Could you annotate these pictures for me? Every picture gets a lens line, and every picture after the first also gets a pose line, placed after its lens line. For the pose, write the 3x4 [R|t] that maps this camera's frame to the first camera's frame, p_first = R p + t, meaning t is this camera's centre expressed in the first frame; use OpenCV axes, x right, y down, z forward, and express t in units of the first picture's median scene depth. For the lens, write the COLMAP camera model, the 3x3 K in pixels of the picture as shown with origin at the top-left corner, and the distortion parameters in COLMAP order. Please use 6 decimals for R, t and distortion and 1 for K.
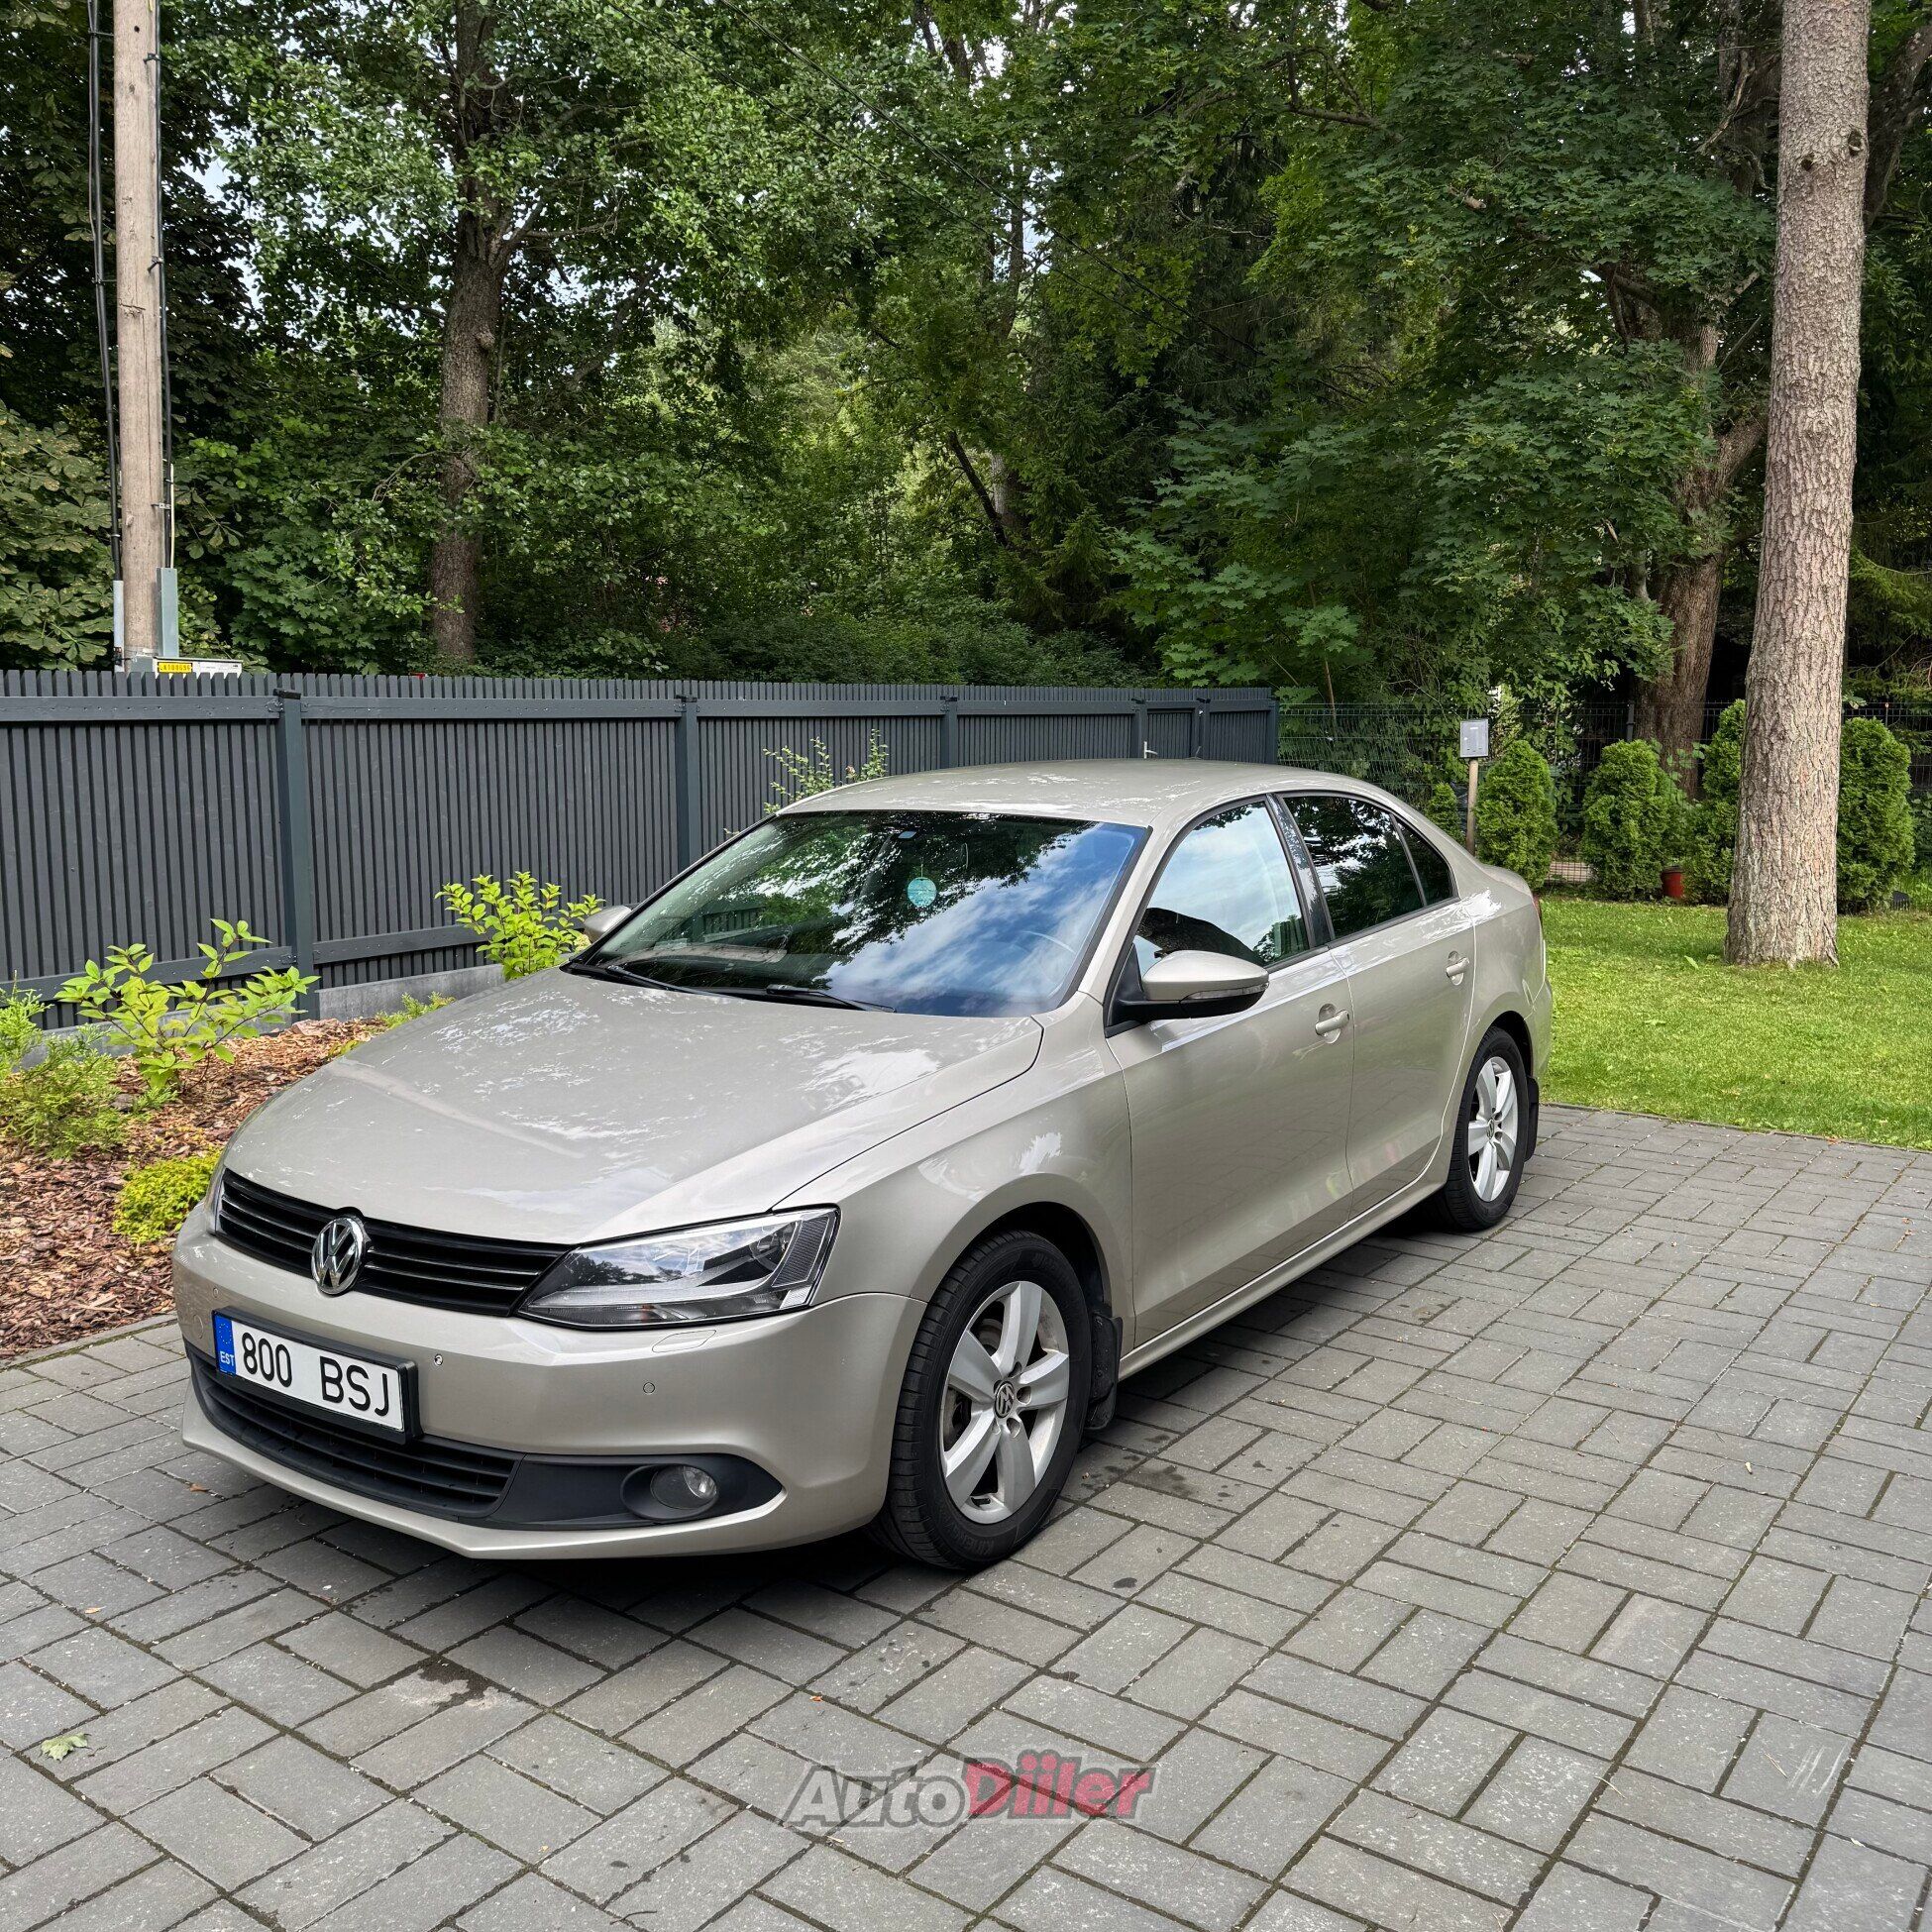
lens RADIAL K [[1822.9, 0, 962.5], [0, 1822.9, 1016.7], [0, 0, 1]] dist [0.014043, 0.000000]
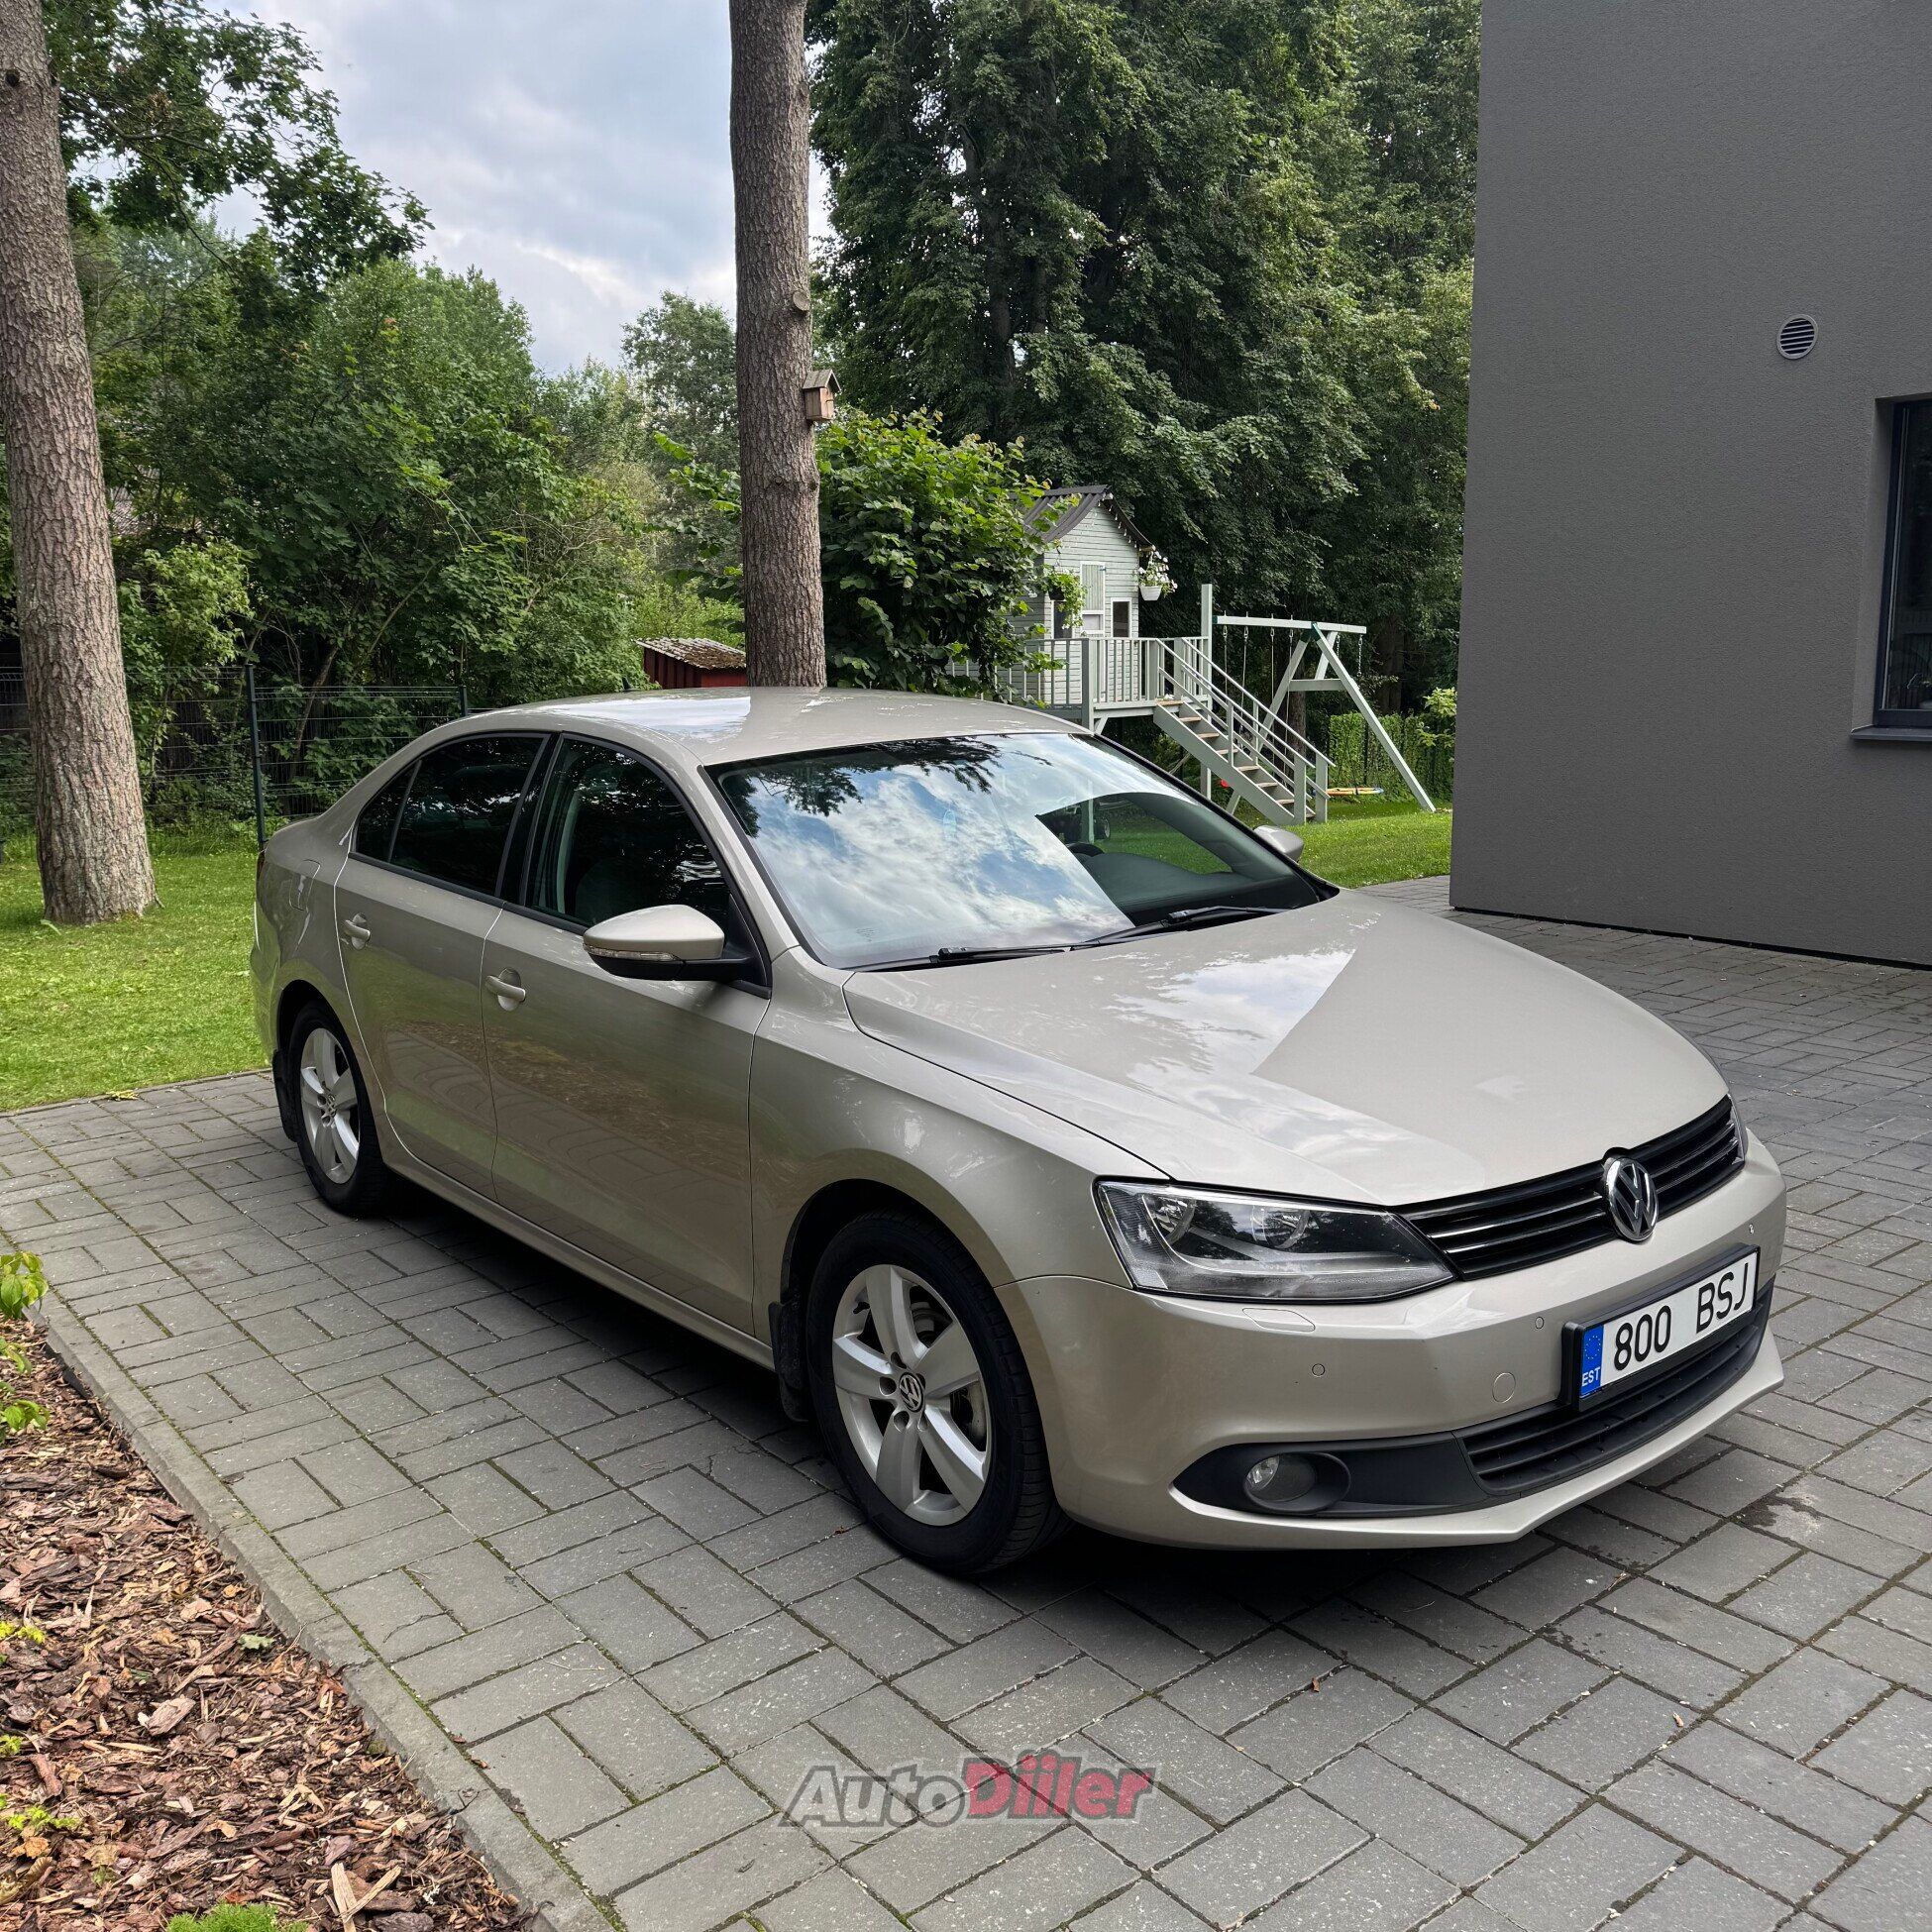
lens RADIAL K [[1822.9, 0, 971.8], [0, 1822.9, 972.0], [0, 0, 1]] dist [0.014043, 0.000000]
pose [[0.234827, -0.175276, 0.956104, -0.360923], [0.179166, 0.974560, 0.134655, -0.046791], [-0.955383, 0.139681, 0.260256, 0.297329]]
